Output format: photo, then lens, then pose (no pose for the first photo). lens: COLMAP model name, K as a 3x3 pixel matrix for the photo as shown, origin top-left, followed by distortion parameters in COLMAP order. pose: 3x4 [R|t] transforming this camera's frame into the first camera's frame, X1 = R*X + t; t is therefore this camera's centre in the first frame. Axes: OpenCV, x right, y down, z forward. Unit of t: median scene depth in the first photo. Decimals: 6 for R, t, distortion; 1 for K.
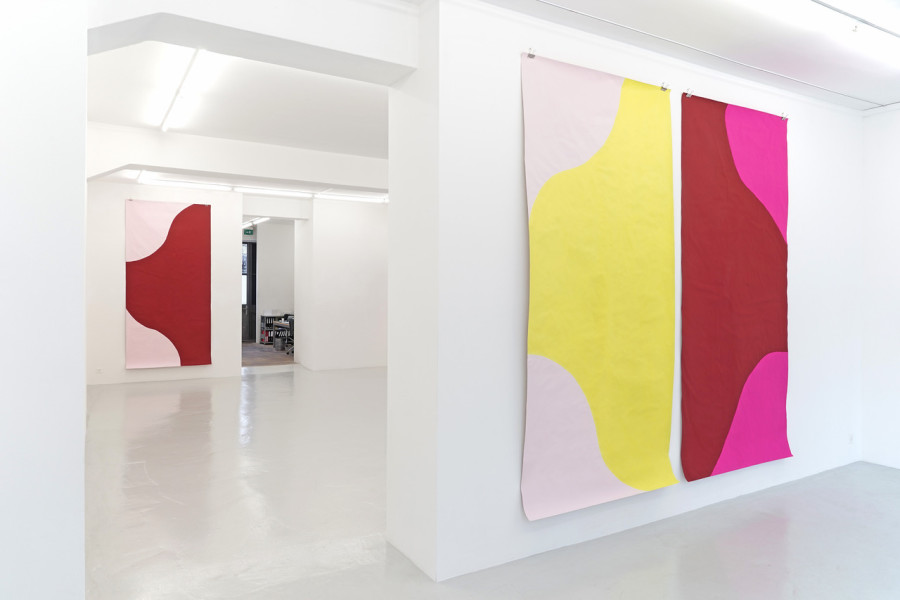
lens RADIAL K [[607.4, 0, 450.0], [0, 607.4, 300.0], [0, 0, 1]] dist [-0.004532, -0.001511]
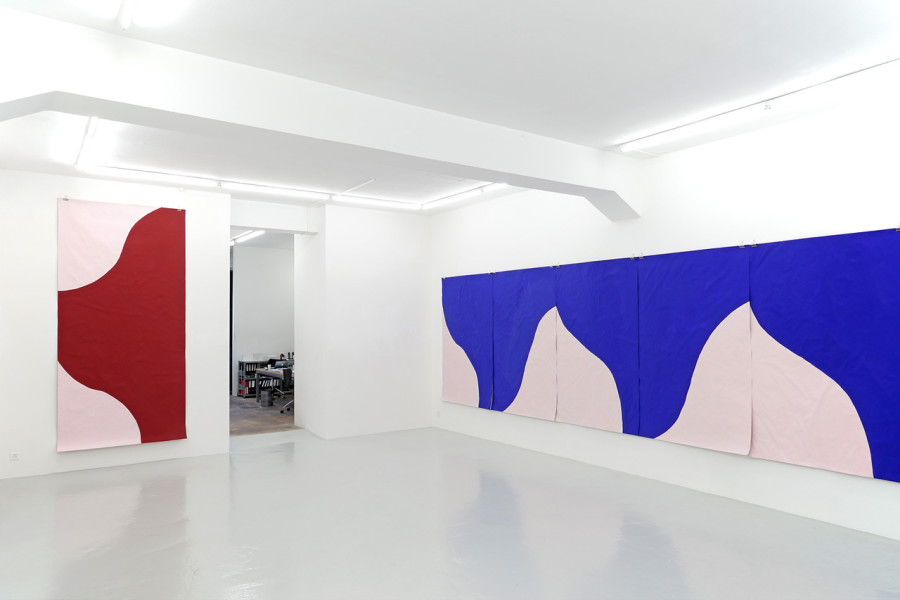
lens RADIAL K [[610.4, 0, 449.5], [0, 610.4, 314.2], [0, 0, 1]] dist [-0.002752, 0.000159]
pose [[0.997543, -0.013925, 0.068652, -0.136894], [0.016212, 0.999328, -0.032871, -0.007859], [-0.068149, 0.033903, 0.997099, 0.274977]]
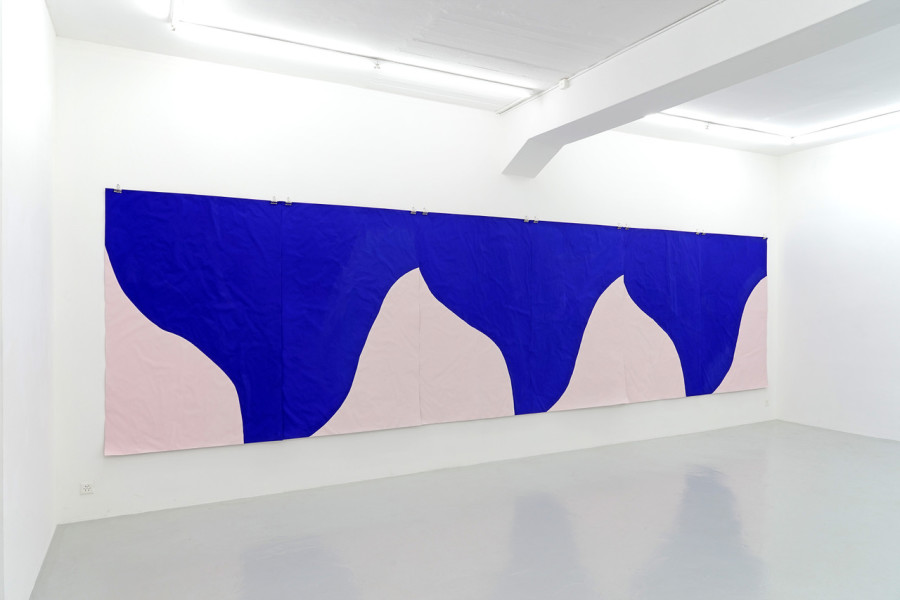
lens RADIAL K [[607.4, 0, 450.0], [0, 607.4, 300.0], [0, 0, 1]] dist [-0.004532, -0.001511]
pose [[0.062988, -0.022141, 0.997769, -0.499565], [0.012851, 0.999689, 0.021373, -0.022501], [-0.997932, 0.011476, 0.063253, 0.962733]]
